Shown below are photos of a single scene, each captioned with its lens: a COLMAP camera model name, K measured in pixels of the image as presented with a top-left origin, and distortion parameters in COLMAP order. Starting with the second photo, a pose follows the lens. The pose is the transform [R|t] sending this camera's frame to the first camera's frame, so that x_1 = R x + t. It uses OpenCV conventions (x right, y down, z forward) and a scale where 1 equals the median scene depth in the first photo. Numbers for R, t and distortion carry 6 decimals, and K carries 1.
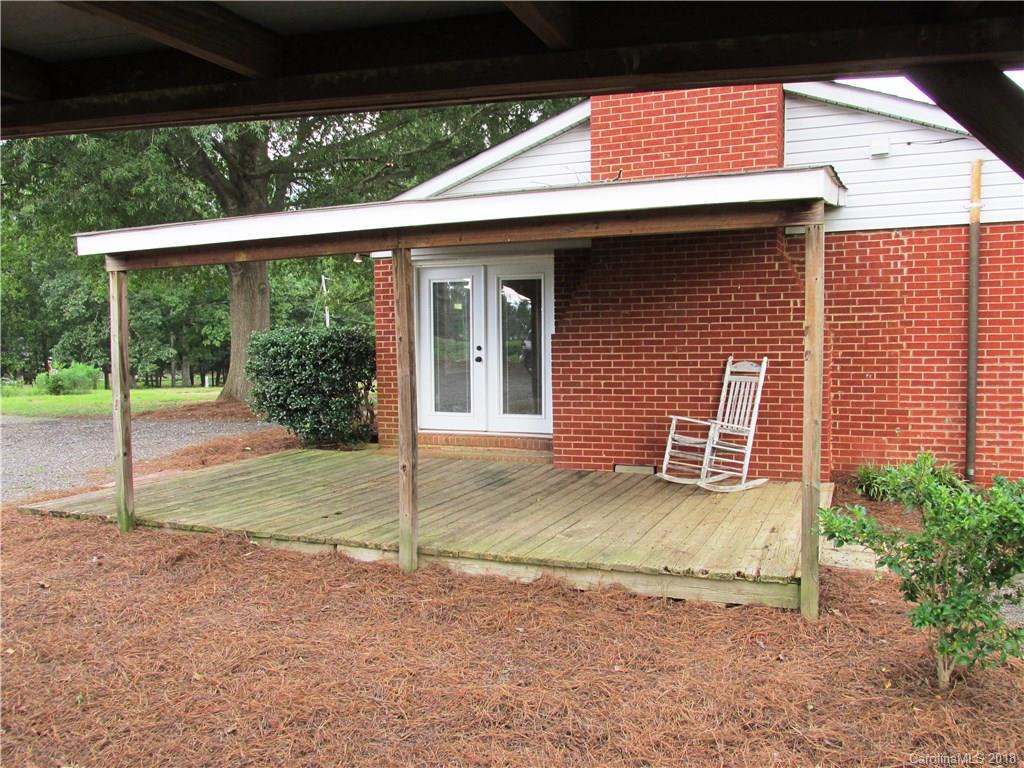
lens RADIAL K [[855.4, 0, 511.4], [0, 855.4, 383.1], [0, 0, 1]] dist [-0.037138, 0.012712]
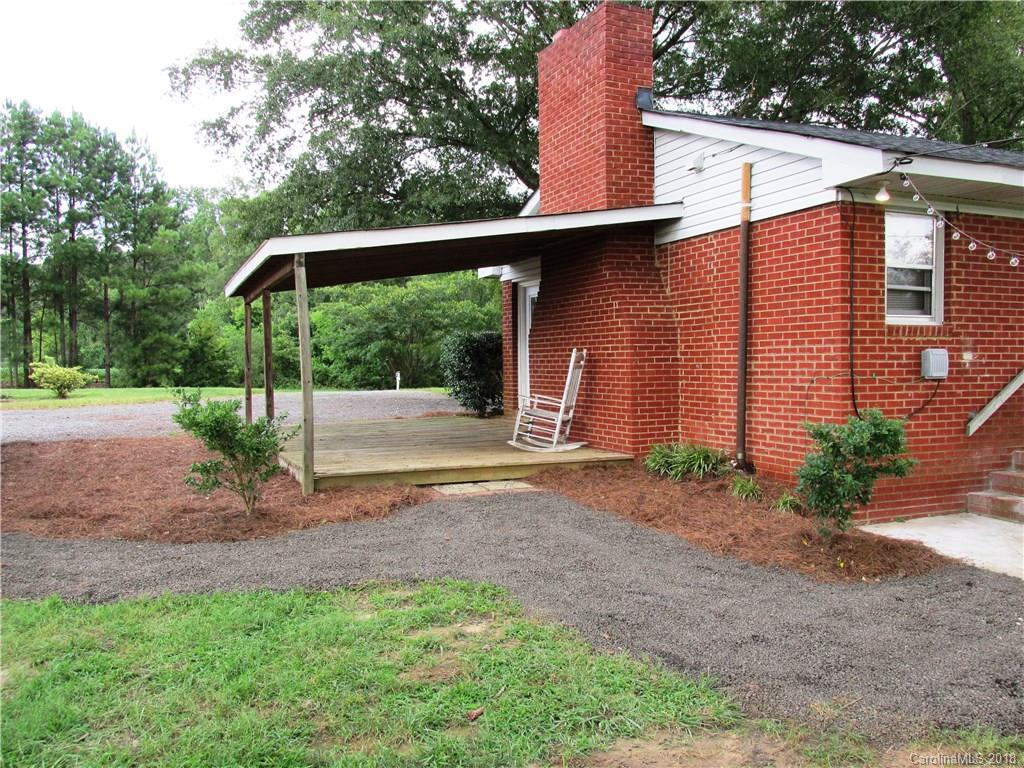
lens RADIAL K [[855.4, 0, 511.6], [0, 855.4, 384.3], [0, 0, 1]] dist [-0.037138, 0.012712]
pose [[0.713946, 0.024575, -0.699769, 1.056306], [-0.032654, 0.999465, 0.001785, 0.021803], [0.699439, 0.021576, 0.714367, 0.027665]]
